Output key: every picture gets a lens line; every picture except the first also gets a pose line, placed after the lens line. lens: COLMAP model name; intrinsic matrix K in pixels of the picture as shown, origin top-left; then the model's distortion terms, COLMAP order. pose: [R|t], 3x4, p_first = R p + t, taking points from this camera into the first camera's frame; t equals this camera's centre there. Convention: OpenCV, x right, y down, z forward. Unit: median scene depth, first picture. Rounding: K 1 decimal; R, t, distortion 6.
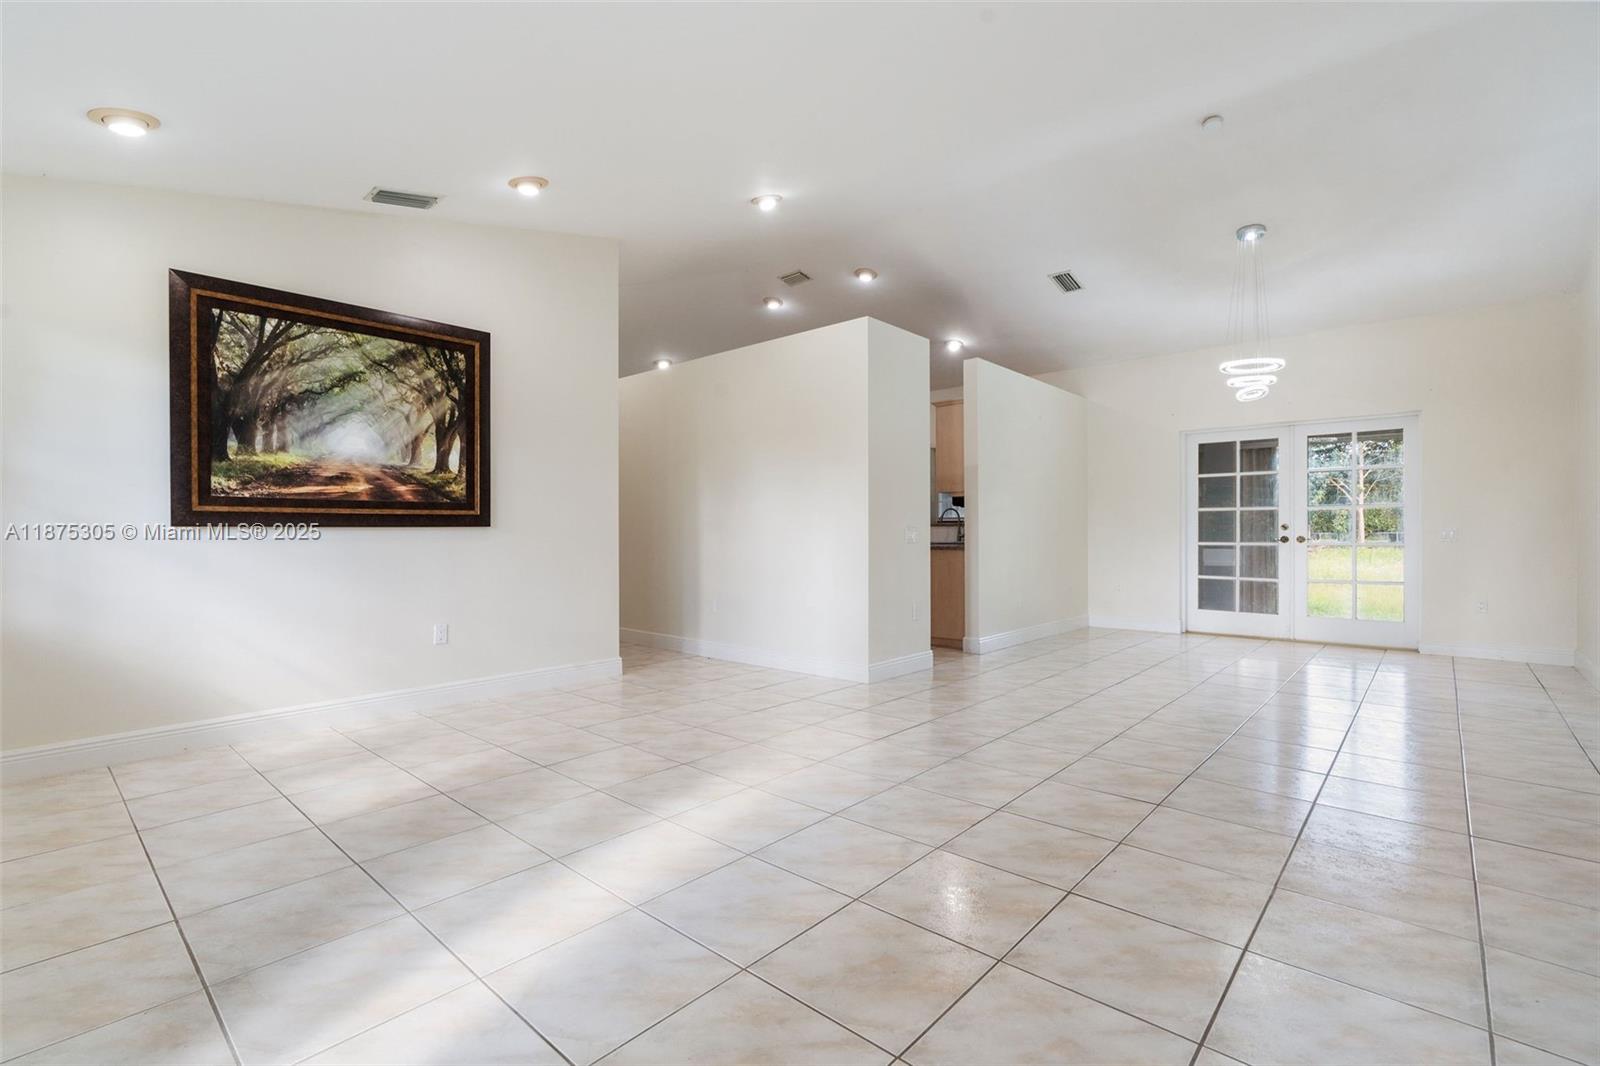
lens RADIAL K [[708.9, 0, 812.9], [0, 708.9, 530.3], [0, 0, 1]] dist [-0.003067, 0.000113]
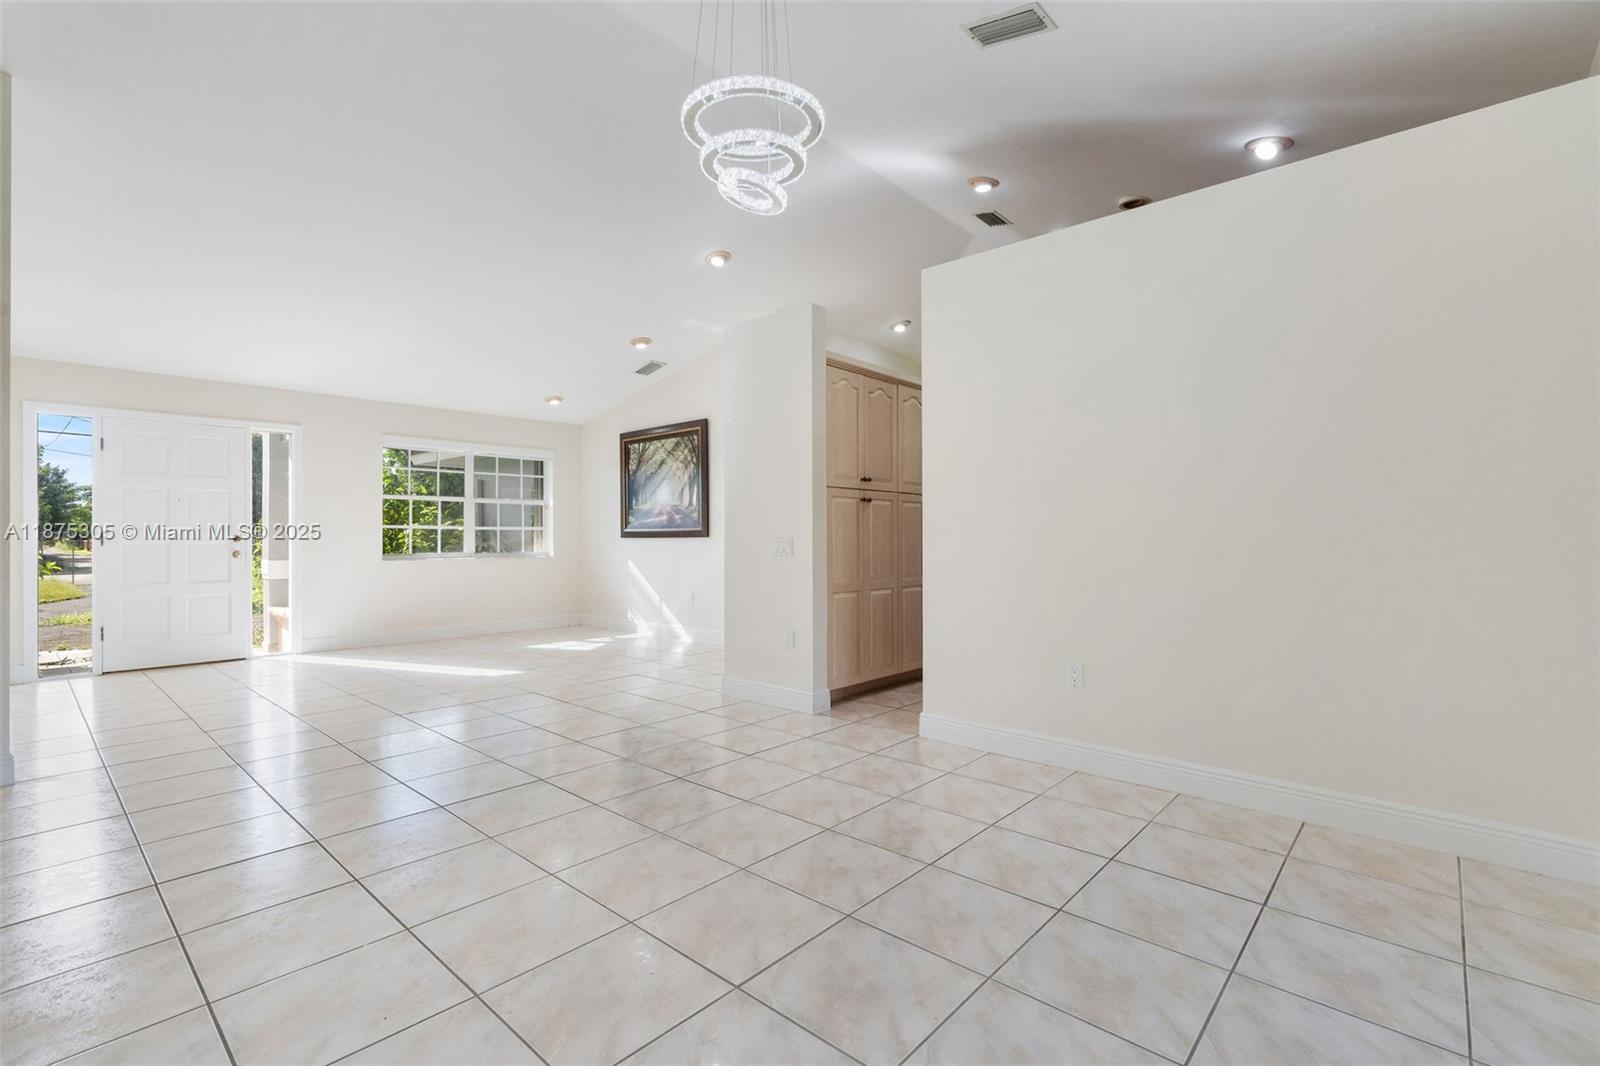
lens RADIAL K [[720.1, 0, 796.2], [0, 720.1, 534.9], [0, 0, 1]] dist [-0.002024, 0.000177]
pose [[-0.013239, 0.000552, -0.999912, 1.288712], [0.005125, 0.999987, 0.000484, -0.011261], [0.999899, -0.005118, -0.013242, 1.325250]]
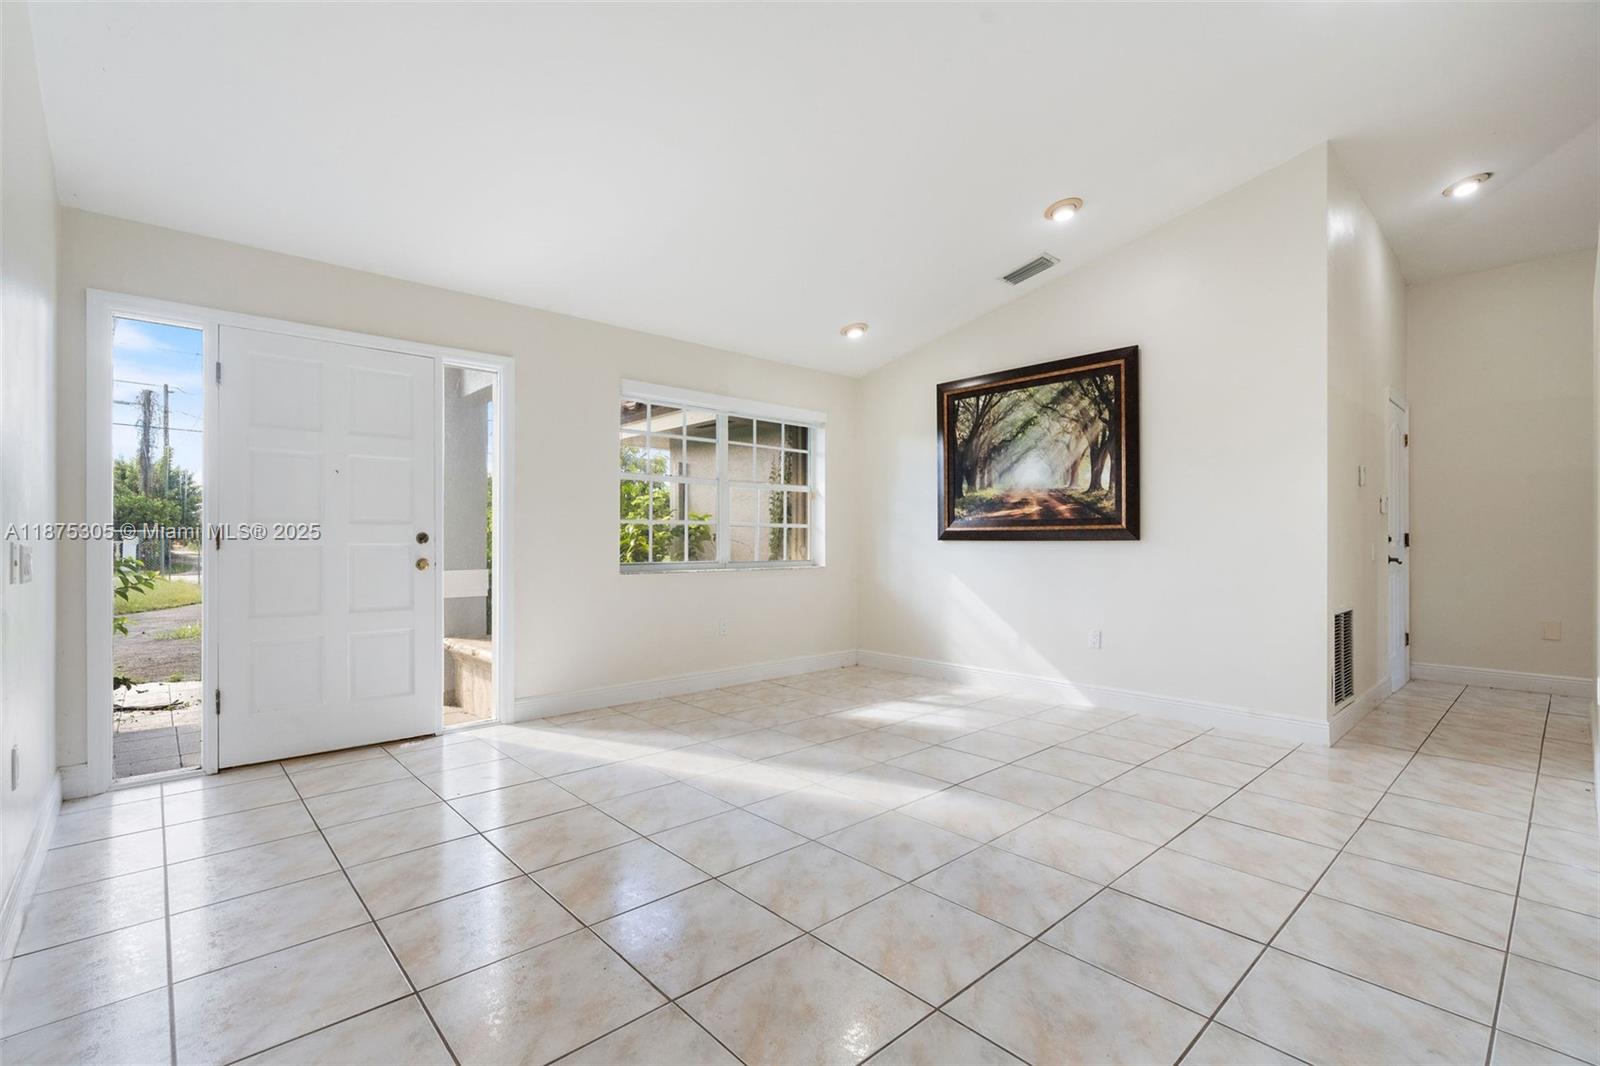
lens RADIAL K [[720.1, 0, 796.2], [0, 720.1, 534.9], [0, 0, 1]] dist [-0.002024, 0.000177]
pose [[-0.099759, -0.003120, -0.995007, 0.640484], [0.000122, 0.999995, -0.003148, -0.010452], [0.995012, -0.000435, -0.099758, 0.675038]]
